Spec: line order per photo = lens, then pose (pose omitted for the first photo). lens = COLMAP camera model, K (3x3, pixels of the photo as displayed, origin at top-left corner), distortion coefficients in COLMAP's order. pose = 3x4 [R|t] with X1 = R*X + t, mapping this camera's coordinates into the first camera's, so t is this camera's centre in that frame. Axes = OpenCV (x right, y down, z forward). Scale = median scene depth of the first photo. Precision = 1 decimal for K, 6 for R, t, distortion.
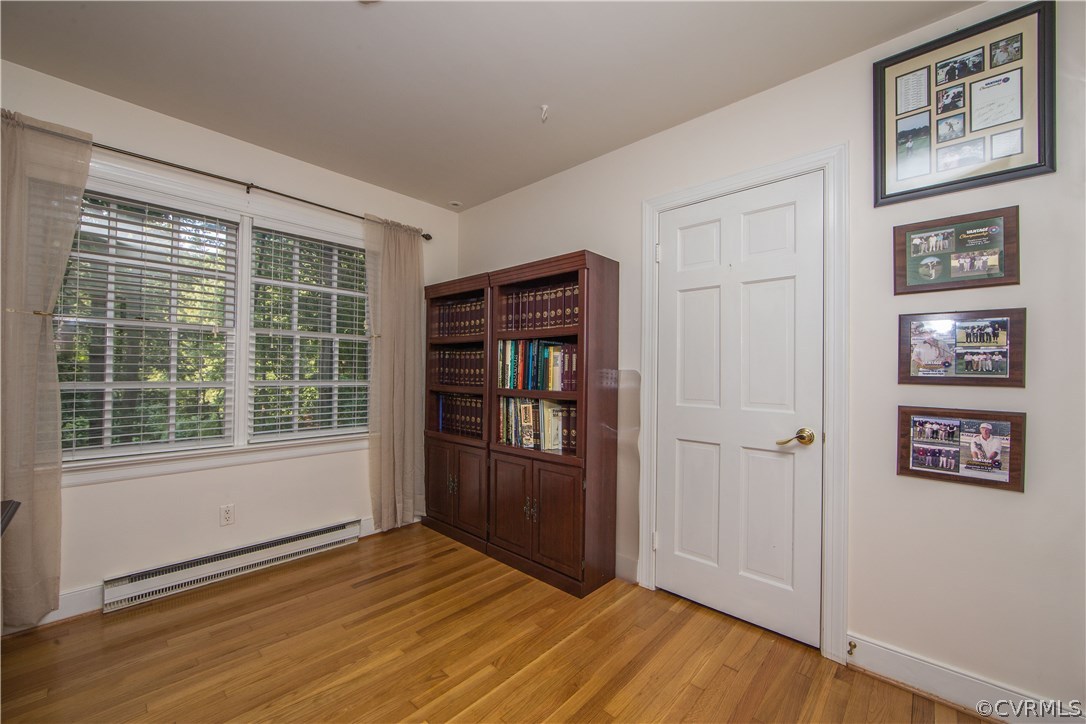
lens RADIAL K [[433.3, 0, 536.5], [0, 433.3, 367.5], [0, 0, 1]] dist [-0.002383, -0.000442]
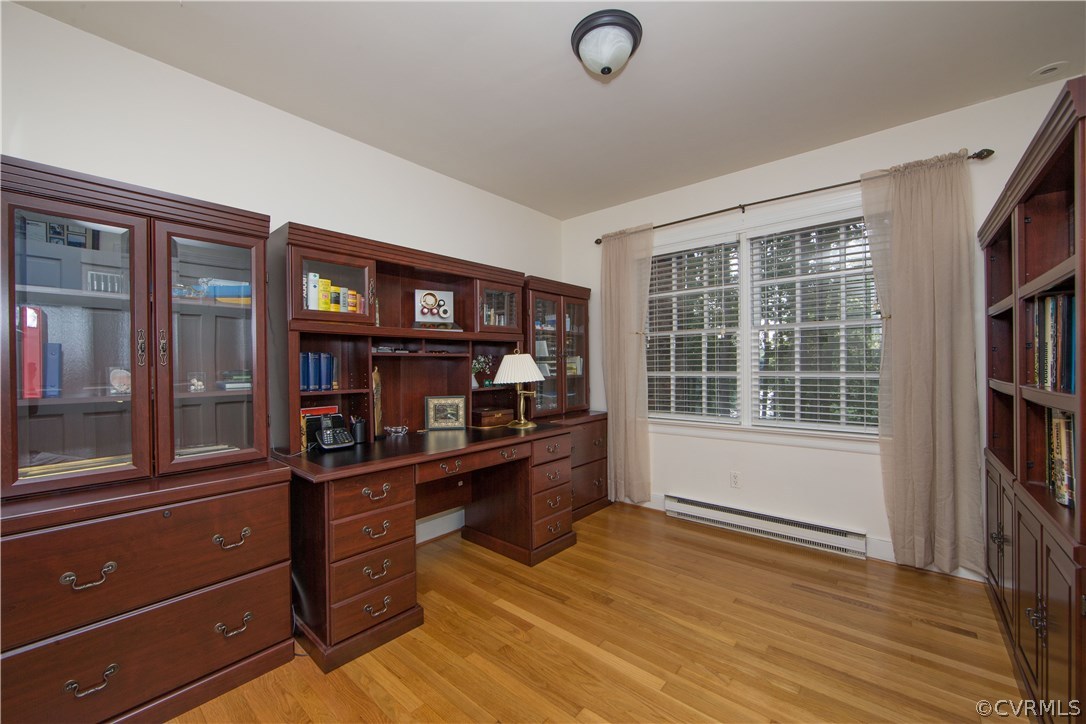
lens RADIAL K [[433.3, 0, 535.8], [0, 433.3, 365.8], [0, 0, 1]] dist [-0.002383, -0.000442]
pose [[0.039353, -0.005769, -0.999209, 0.483524], [0.025415, 0.999666, -0.004771, 0.006021], [0.998902, -0.025207, 0.039486, 0.372474]]
